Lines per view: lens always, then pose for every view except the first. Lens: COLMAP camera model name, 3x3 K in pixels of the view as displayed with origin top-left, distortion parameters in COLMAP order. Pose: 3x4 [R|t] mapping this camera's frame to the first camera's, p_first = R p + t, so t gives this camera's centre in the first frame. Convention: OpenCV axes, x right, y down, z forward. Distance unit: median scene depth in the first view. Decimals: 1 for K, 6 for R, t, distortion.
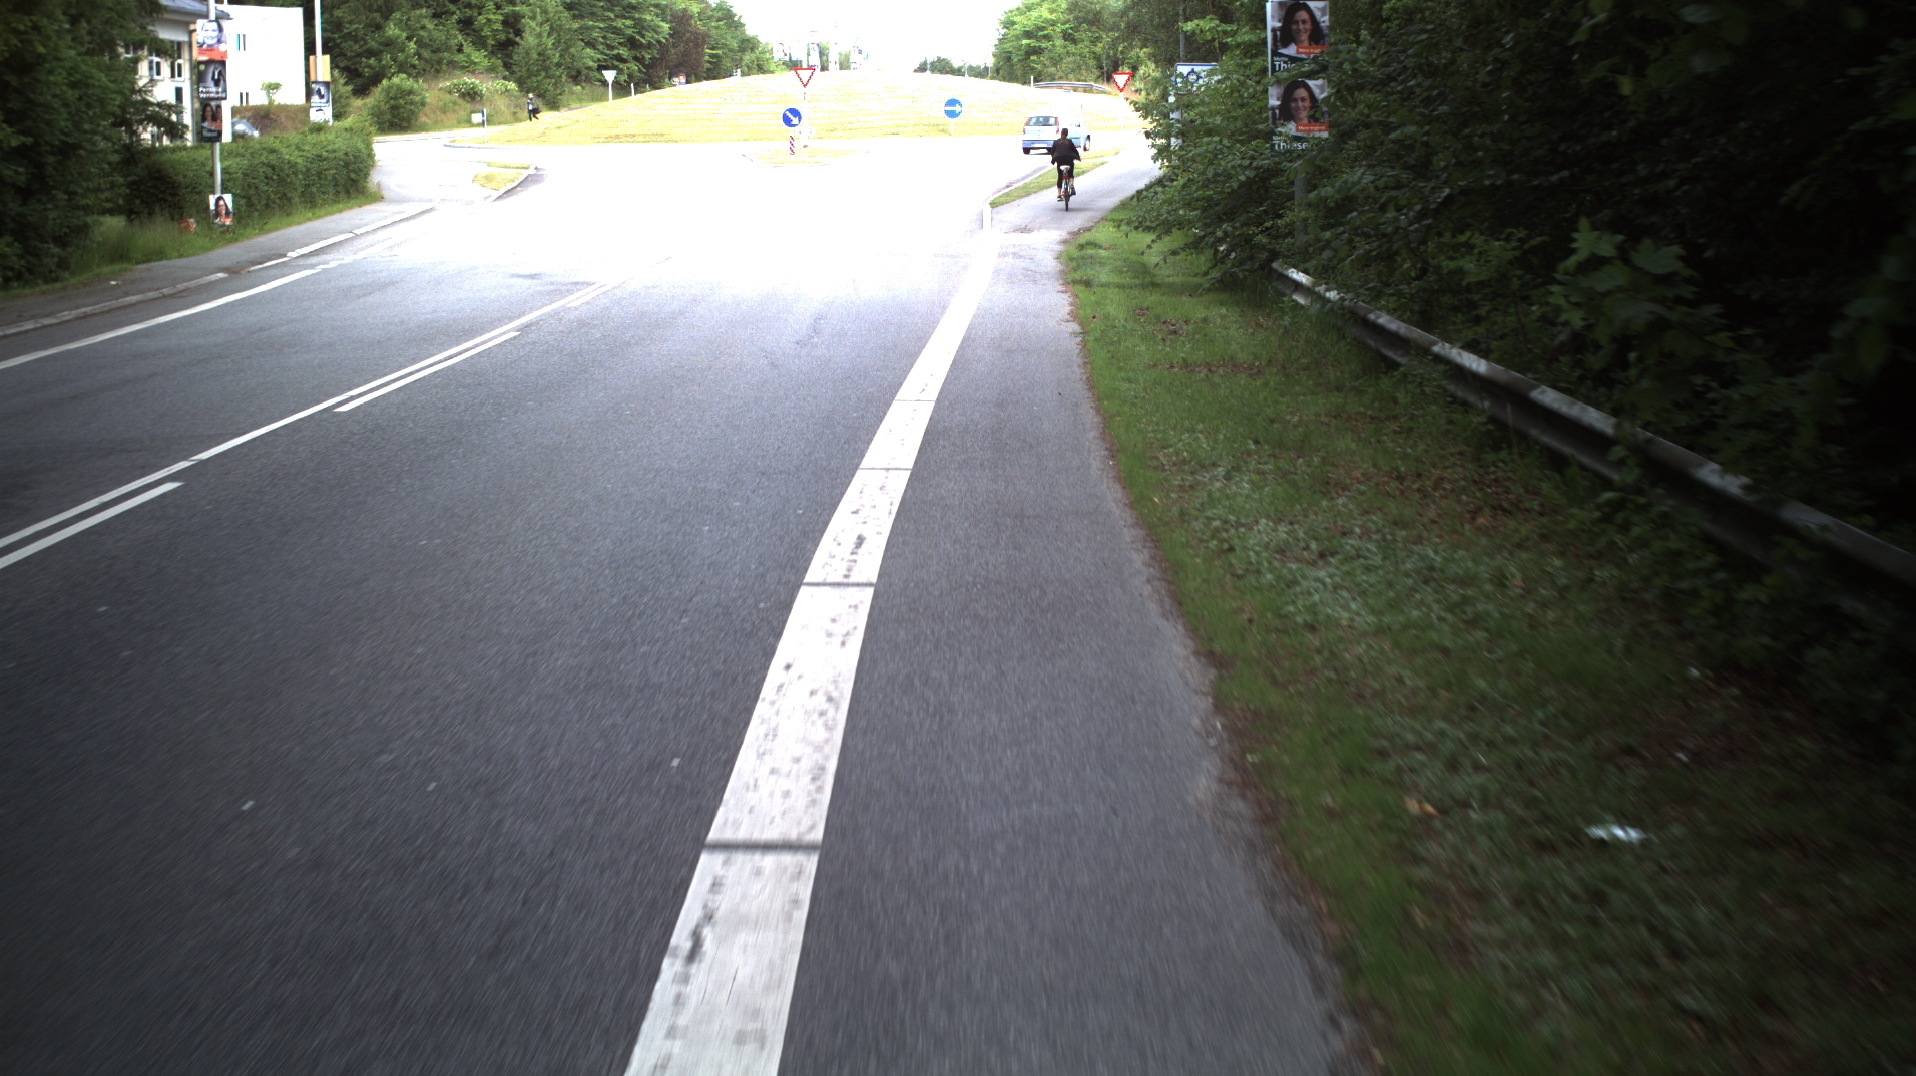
lens RADIAL K [[3460.9, 0, 958.0], [0, 3460.9, 538.0], [0, 0, 1]] dist [-0.345771, 0.463976]
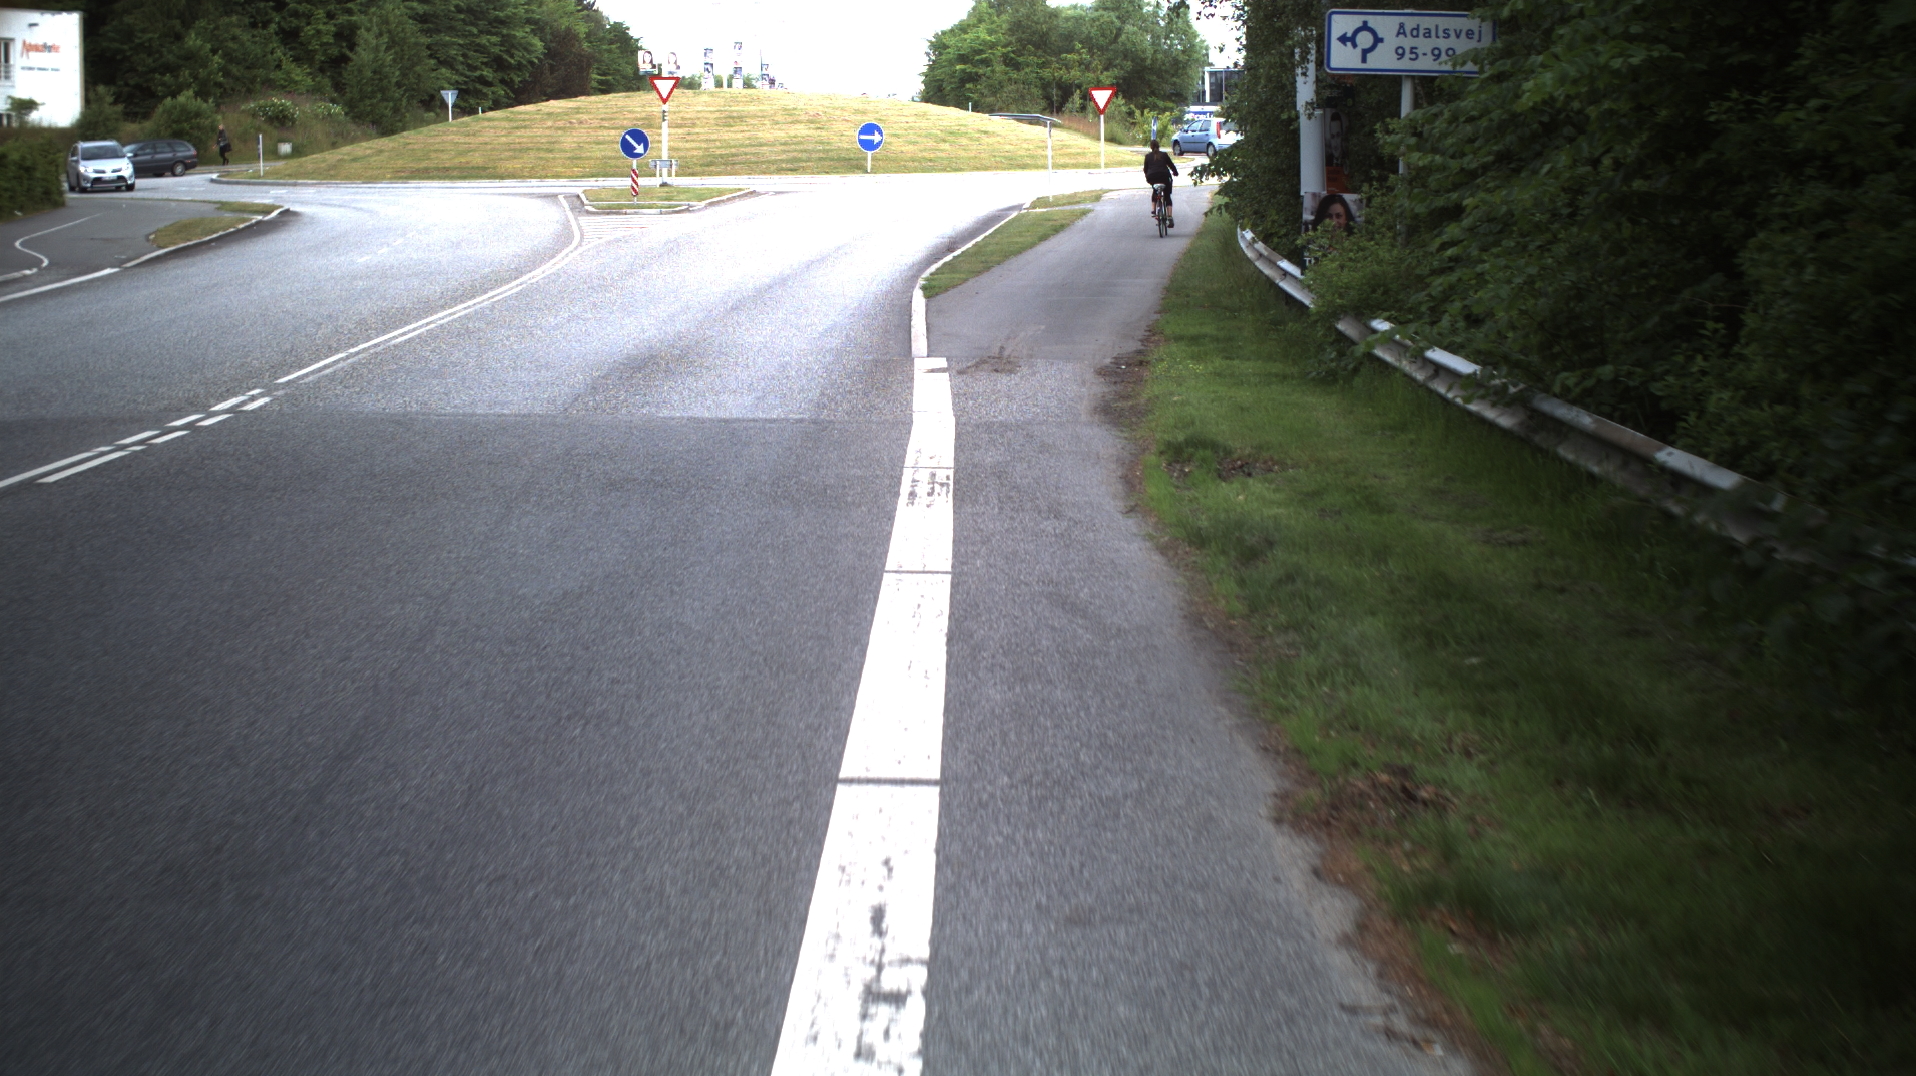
lens RADIAL K [[3460.9, 0, 958.0], [0, 3460.9, 538.0], [0, 0, 1]] dist [-0.345771, 0.463976]
pose [[0.999716, 0.008230, 0.022372, 0.002851], [-0.007949, 0.999889, -0.012622, -0.051387], [-0.022474, 0.012440, 0.999670, 0.460174]]
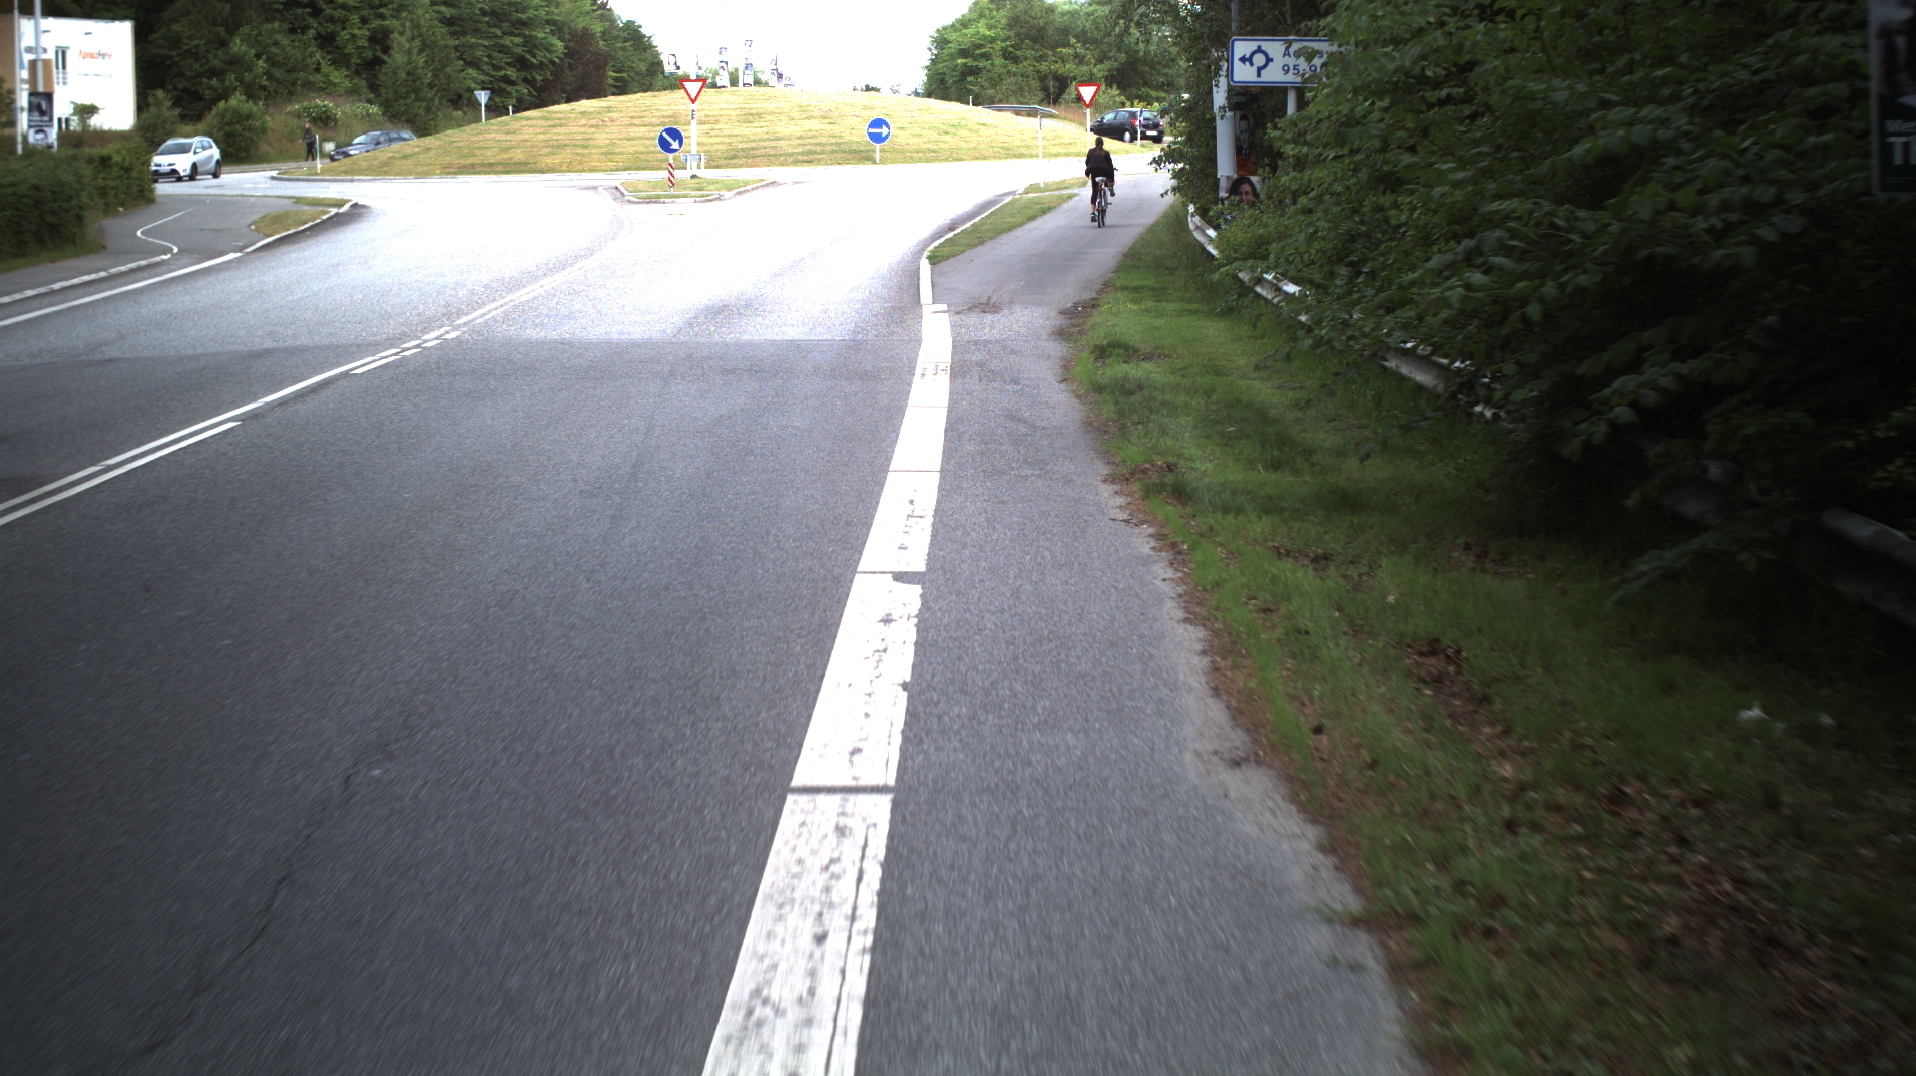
lens RADIAL K [[3460.9, 0, 958.0], [0, 3460.9, 538.0], [0, 0, 1]] dist [-0.345771, 0.463976]
pose [[0.999794, -0.003965, 0.019895, 0.001317], [0.004152, 0.999947, -0.009381, -0.036220], [-0.019856, 0.009461, 0.999758, 0.329001]]
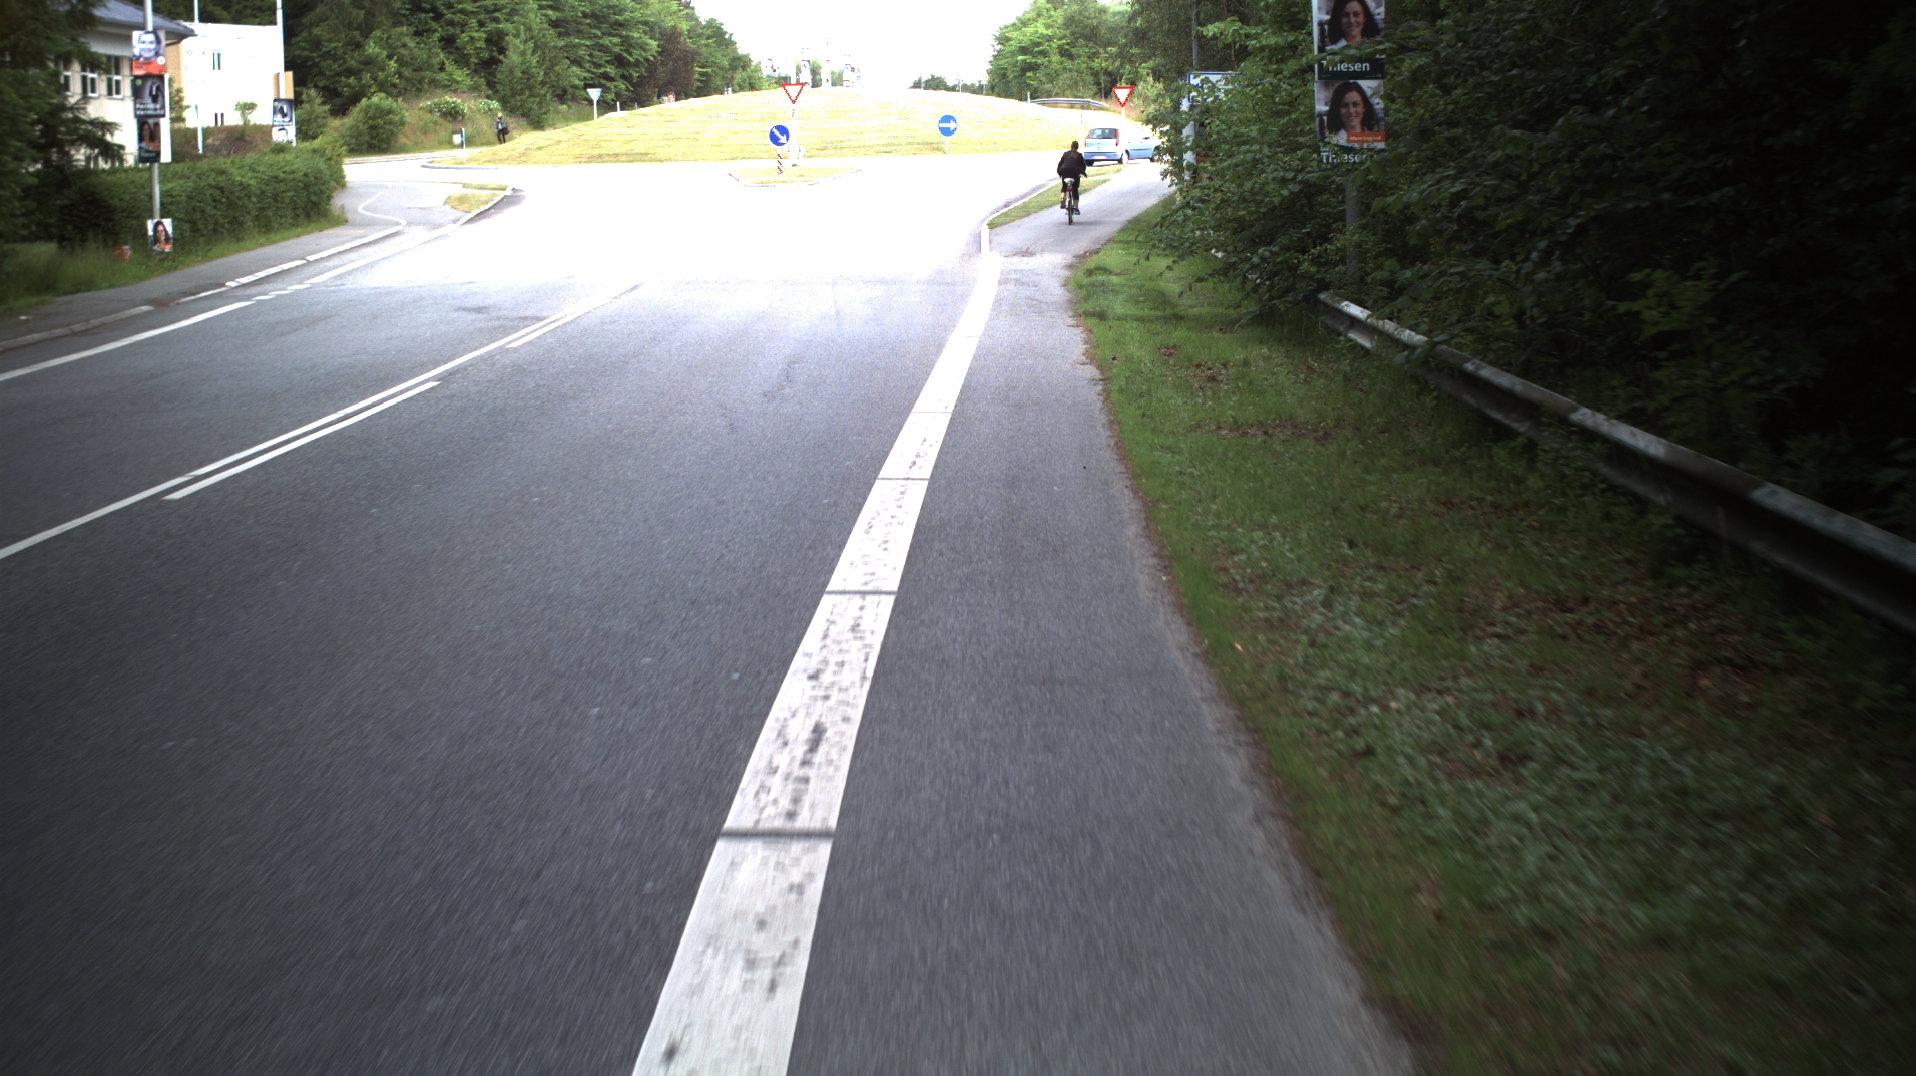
lens RADIAL K [[3460.9, 0, 958.0], [0, 3460.9, 538.0], [0, 0, 1]] dist [-0.345771, 0.463976]
pose [[0.999986, -0.005154, 0.001017, -0.000248], [0.005160, 0.999971, -0.005546, -0.006846], [-0.000989, 0.005551, 0.999984, 0.065367]]
